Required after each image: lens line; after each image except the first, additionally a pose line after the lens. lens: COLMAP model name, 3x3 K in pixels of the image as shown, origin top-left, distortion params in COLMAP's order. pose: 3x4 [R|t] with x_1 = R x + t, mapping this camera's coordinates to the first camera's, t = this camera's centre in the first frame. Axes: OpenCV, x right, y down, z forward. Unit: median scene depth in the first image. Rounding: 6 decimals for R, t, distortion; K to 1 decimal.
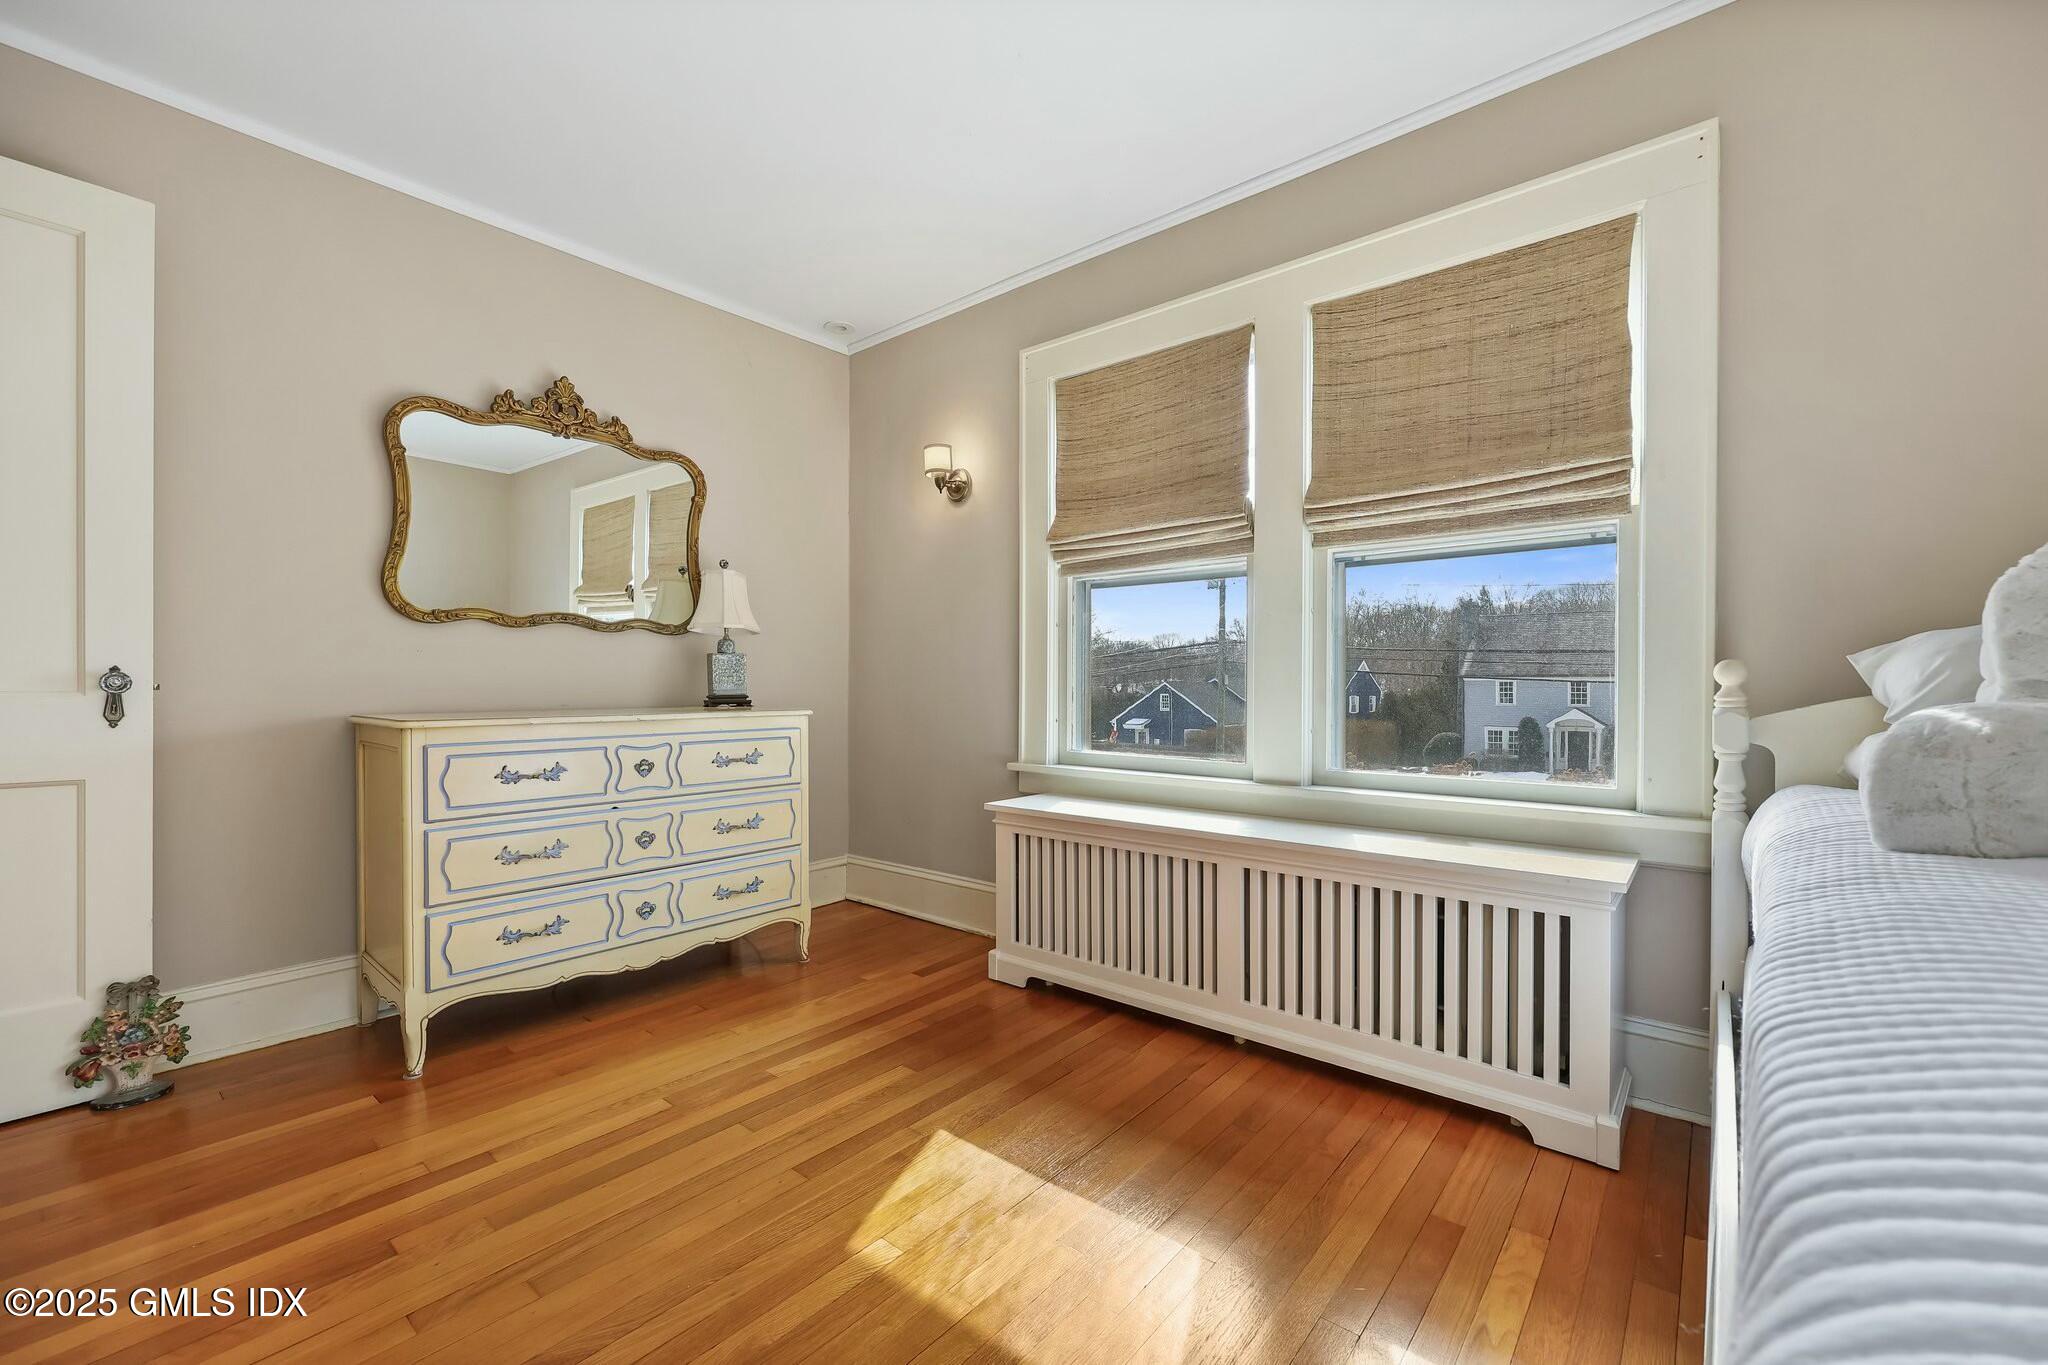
lens RADIAL K [[832.6, 0, 1004.5], [0, 832.6, 685.8], [0, 0, 1]] dist [-0.007712, -0.000137]
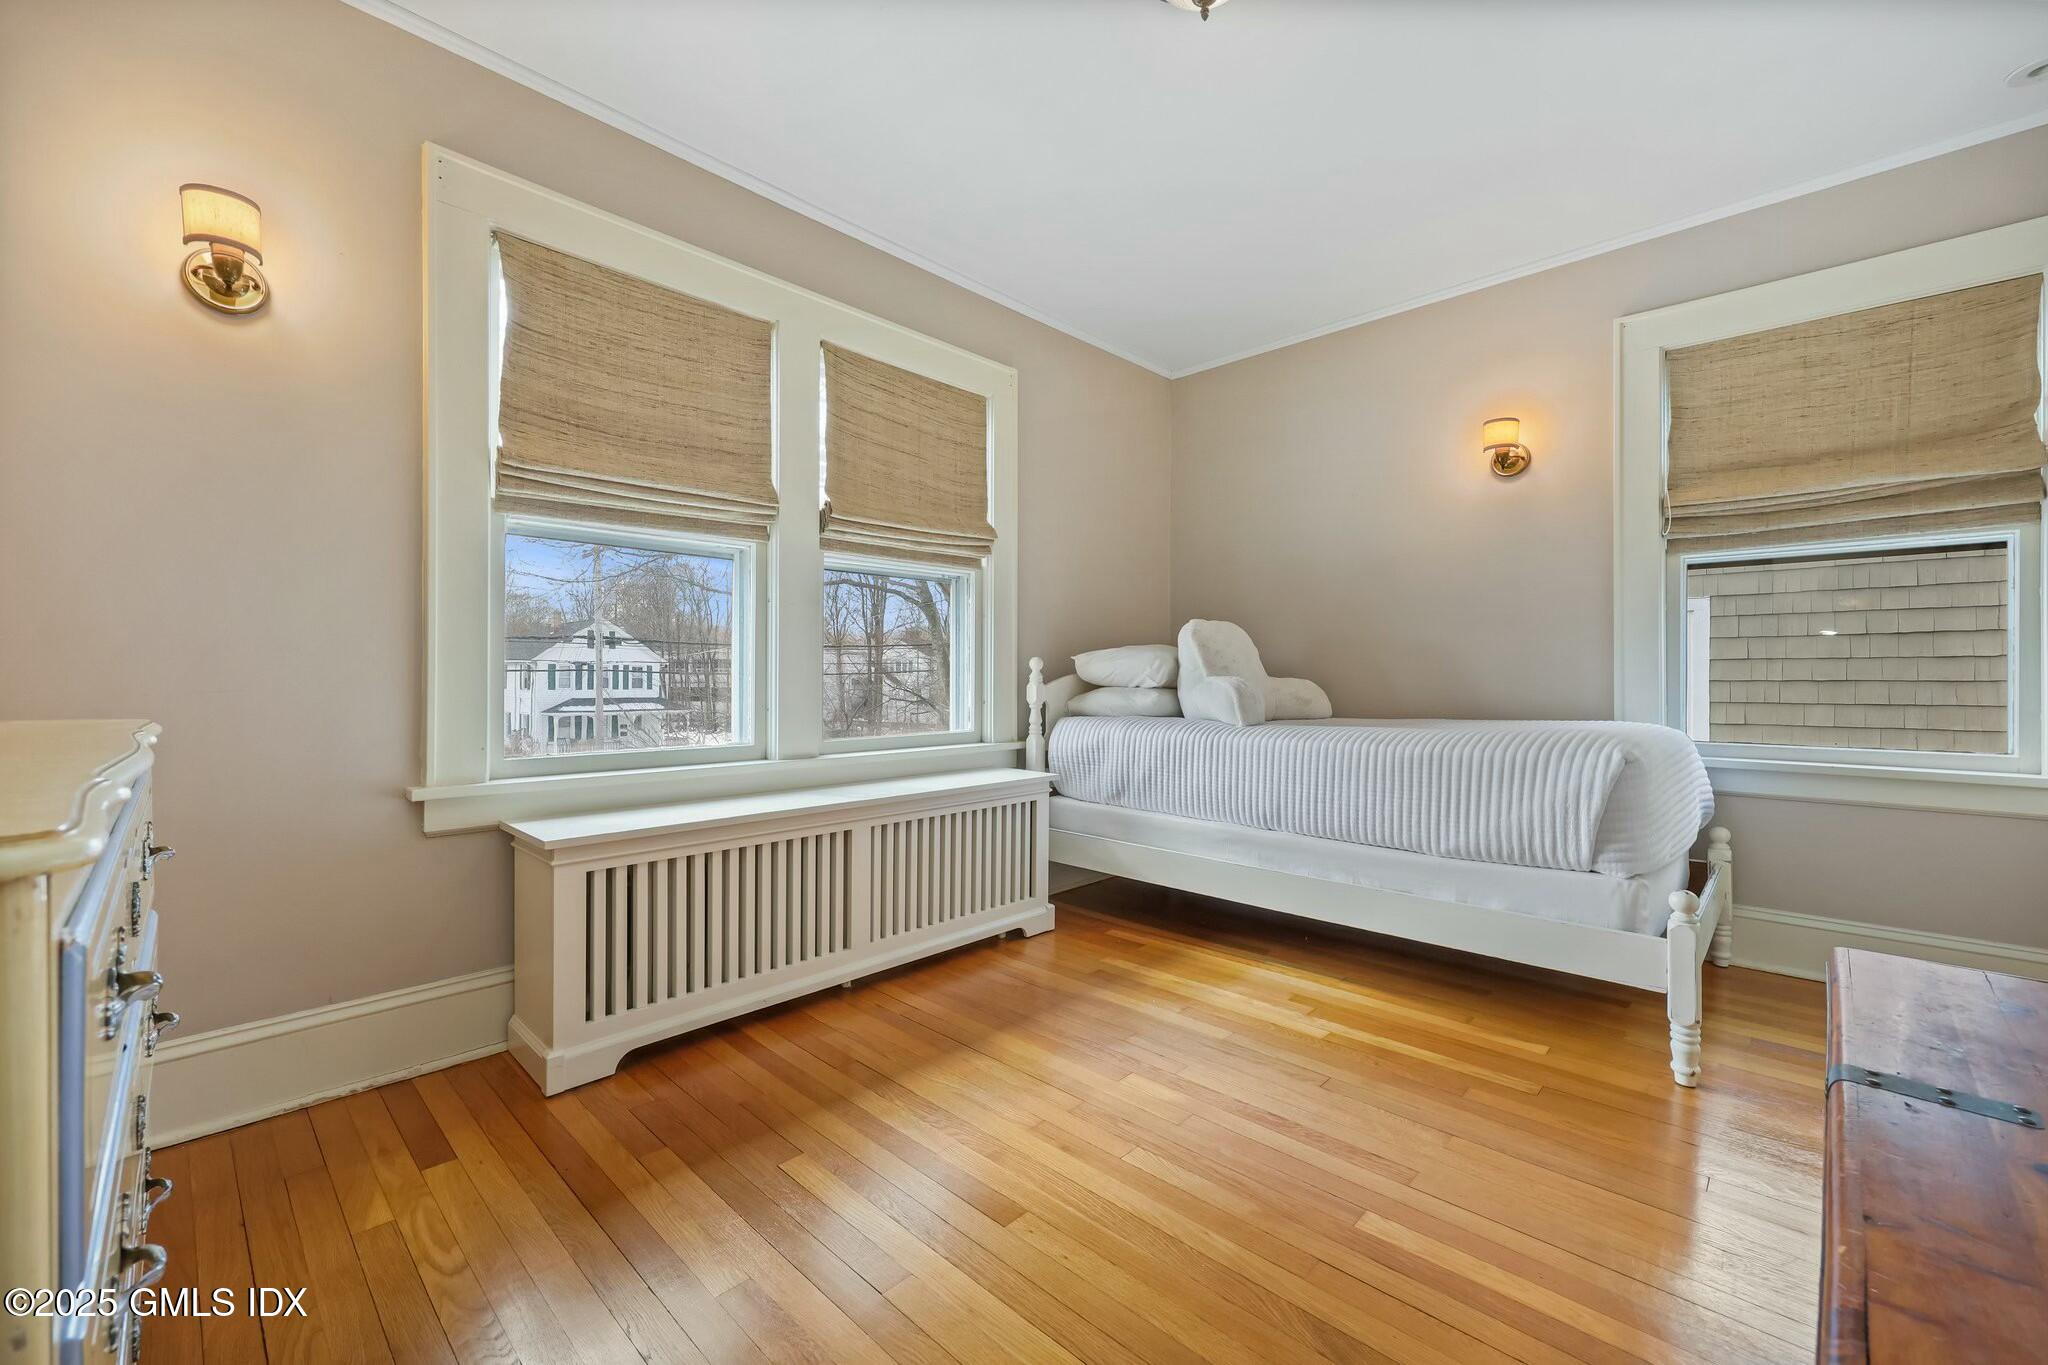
lens RADIAL K [[822.9, 0, 1030.0], [0, 822.9, 678.6], [0, 0, 1]] dist [-0.009918, -0.000562]
pose [[0.049779, -0.007324, 0.998733, -0.774097], [-0.004995, 0.999959, 0.007582, 0.002997], [-0.998748, -0.005366, 0.049740, 0.666821]]
